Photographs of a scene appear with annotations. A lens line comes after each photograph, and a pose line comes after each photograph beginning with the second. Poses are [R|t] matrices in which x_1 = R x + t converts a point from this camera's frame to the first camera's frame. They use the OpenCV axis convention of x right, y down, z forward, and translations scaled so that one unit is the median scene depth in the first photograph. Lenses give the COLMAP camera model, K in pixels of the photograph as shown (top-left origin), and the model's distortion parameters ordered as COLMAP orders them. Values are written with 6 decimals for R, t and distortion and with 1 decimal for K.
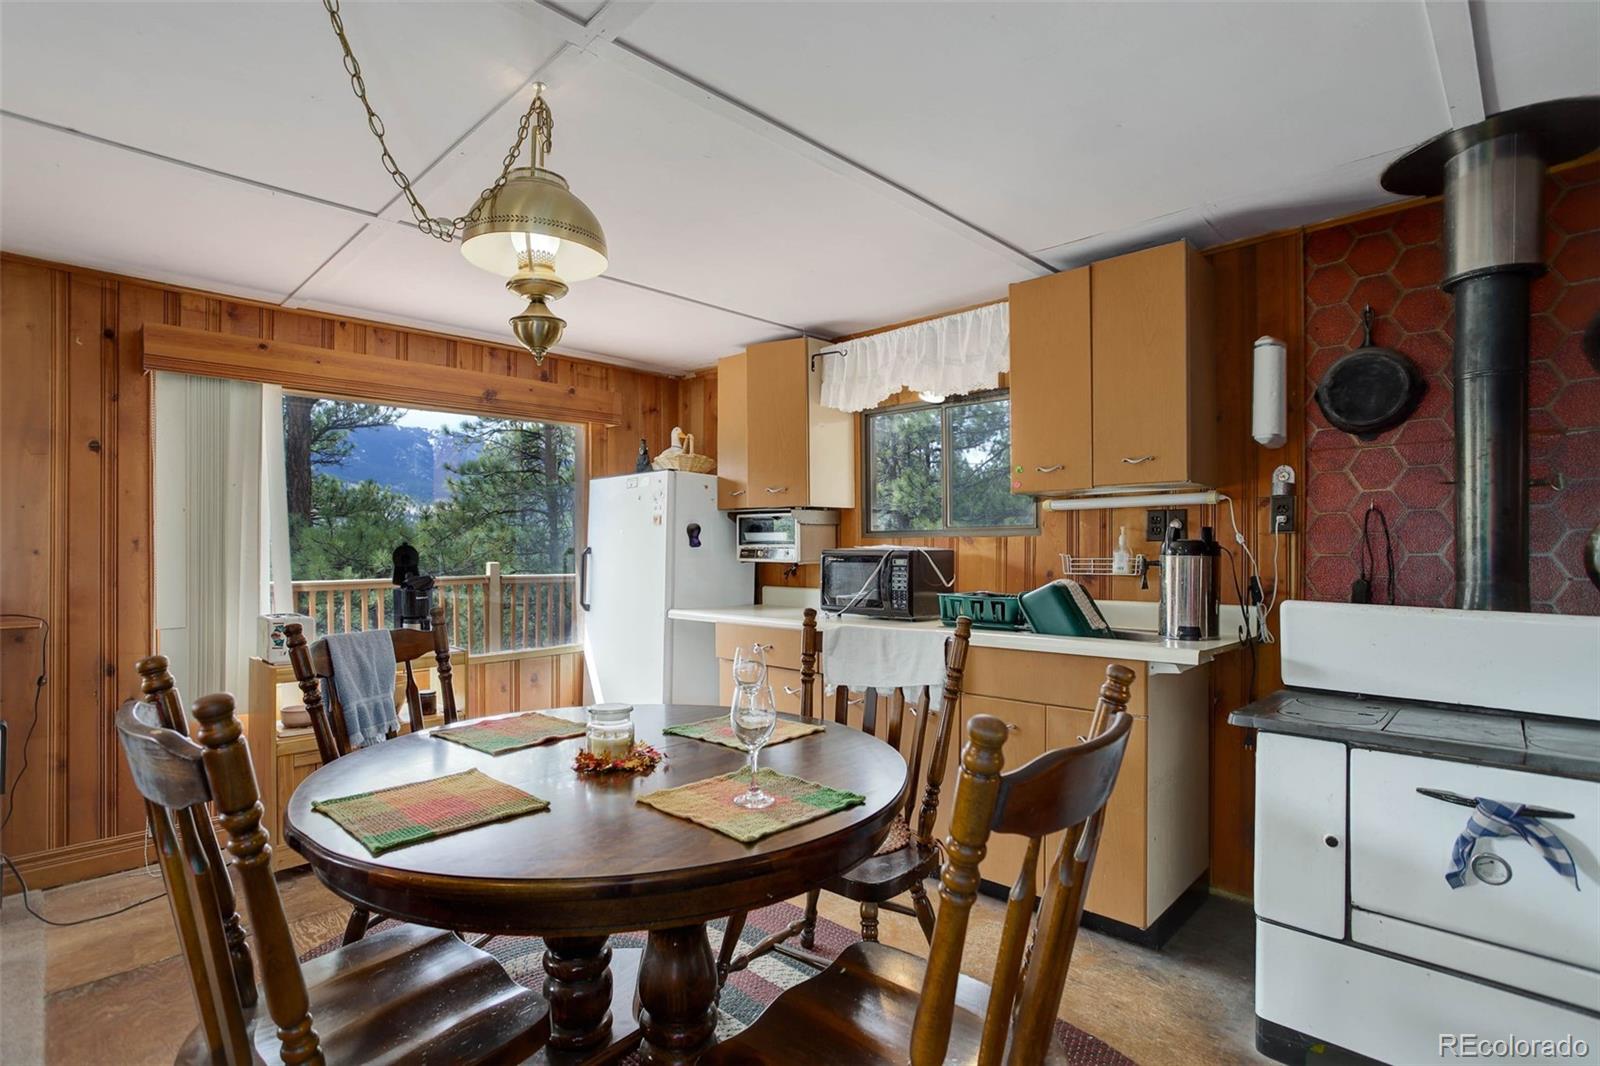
lens RADIAL K [[776.9, 0, 800.3], [0, 776.9, 547.7], [0, 0, 1]] dist [-0.020464, 0.009066]
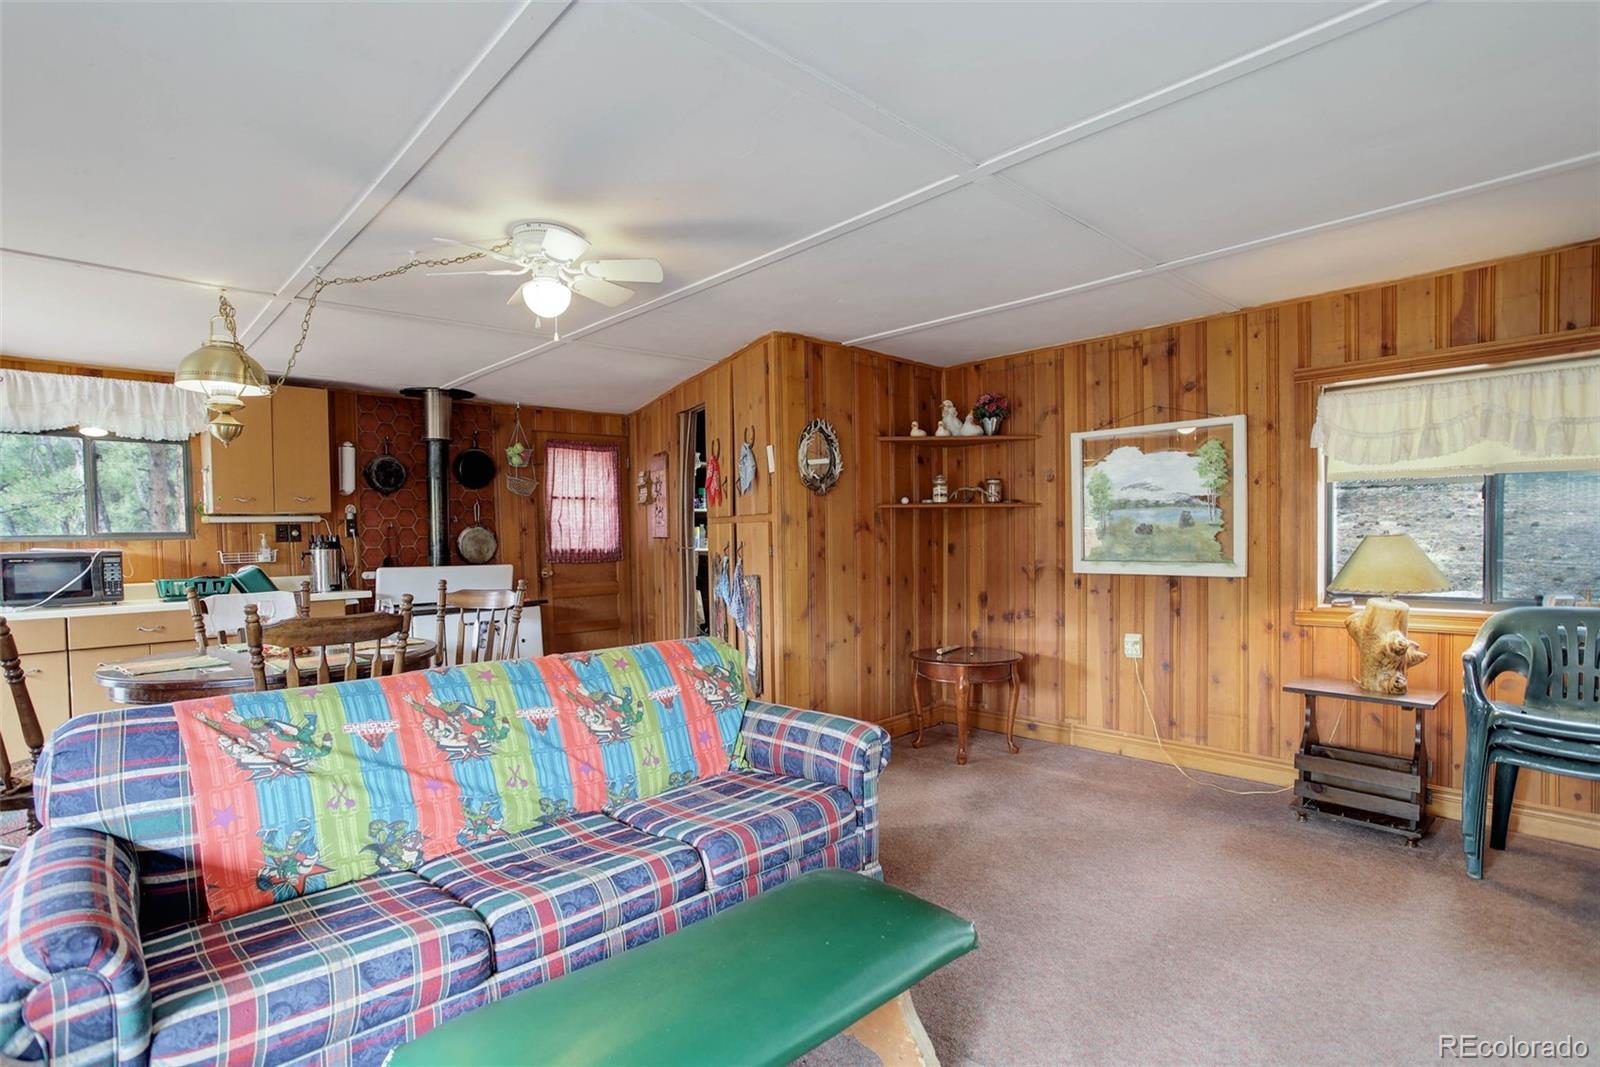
lens RADIAL K [[776.9, 0, 794.3], [0, 776.9, 556.9], [0, 0, 1]] dist [-0.020464, 0.009066]
pose [[0.048266, -0.026519, 0.998482, -1.263177], [0.015252, 0.999551, 0.025810, -0.002898], [-0.998718, 0.013983, 0.048649, -0.253663]]
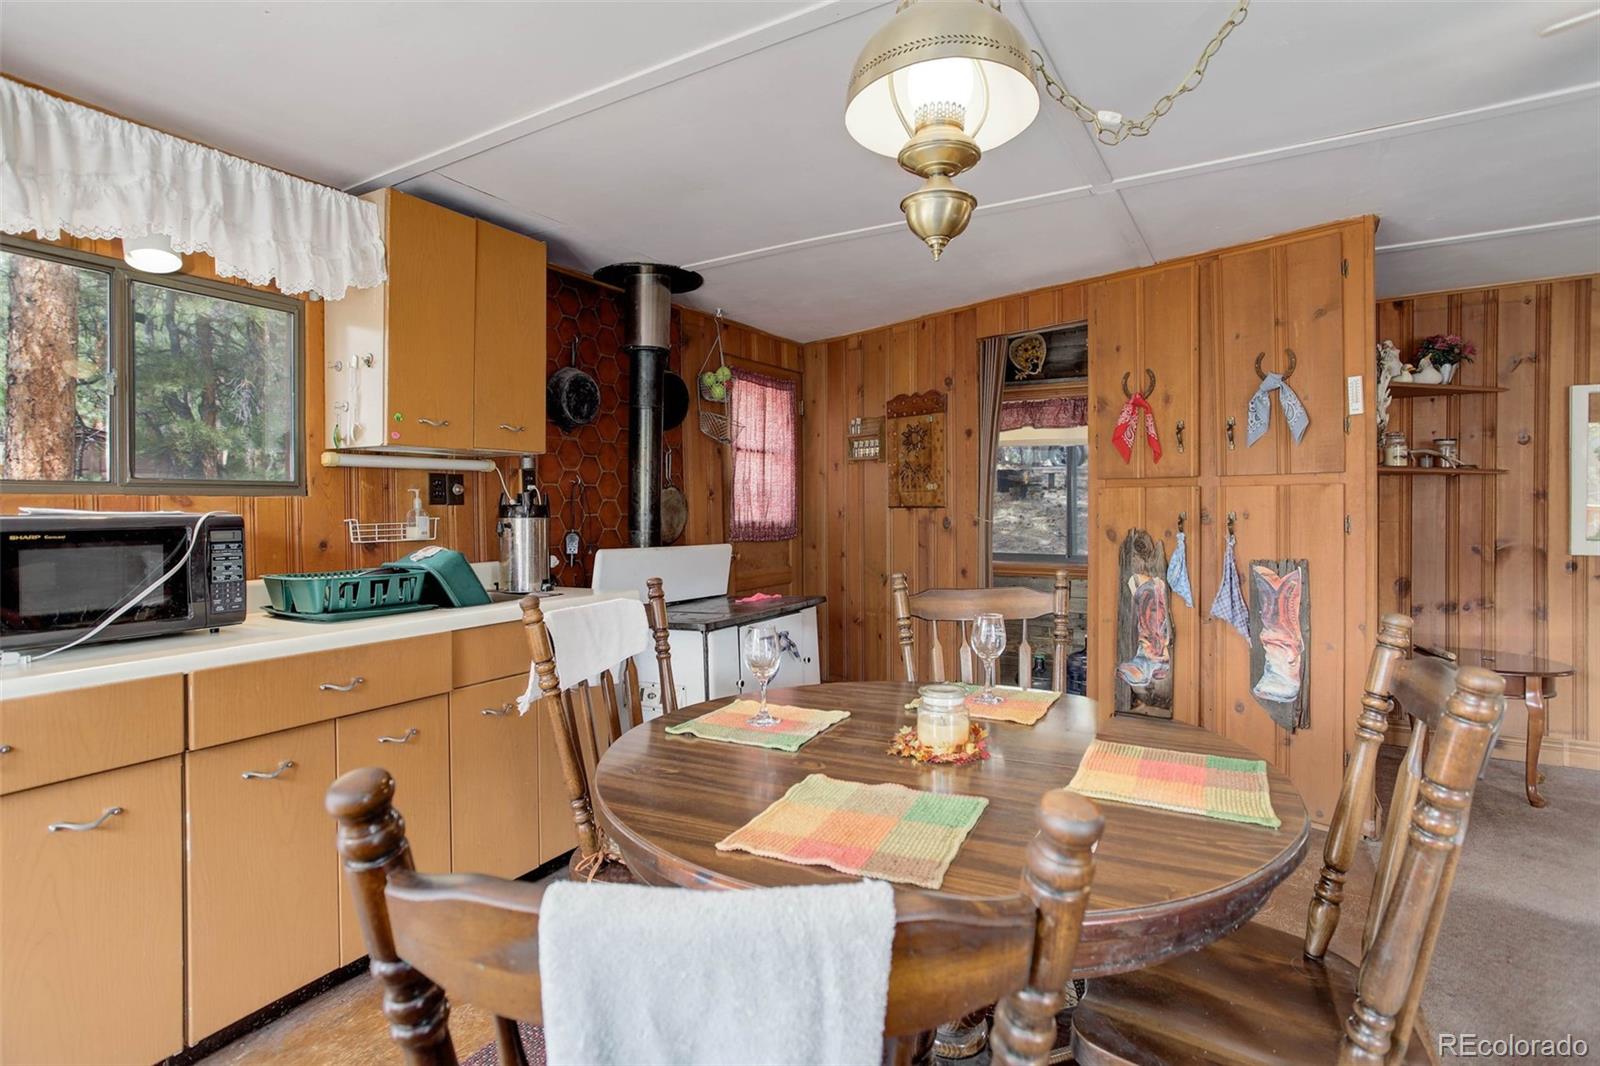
lens RADIAL K [[776.9, 0, 813.3], [0, 776.9, 511.5], [0, 0, 1]] dist [-0.020464, 0.009066]
pose [[-0.229454, 0.000274, 0.973320, -0.634716], [0.003378, 0.999994, 0.000515, 0.001263], [-0.973314, 0.003406, -0.229453, 0.774590]]
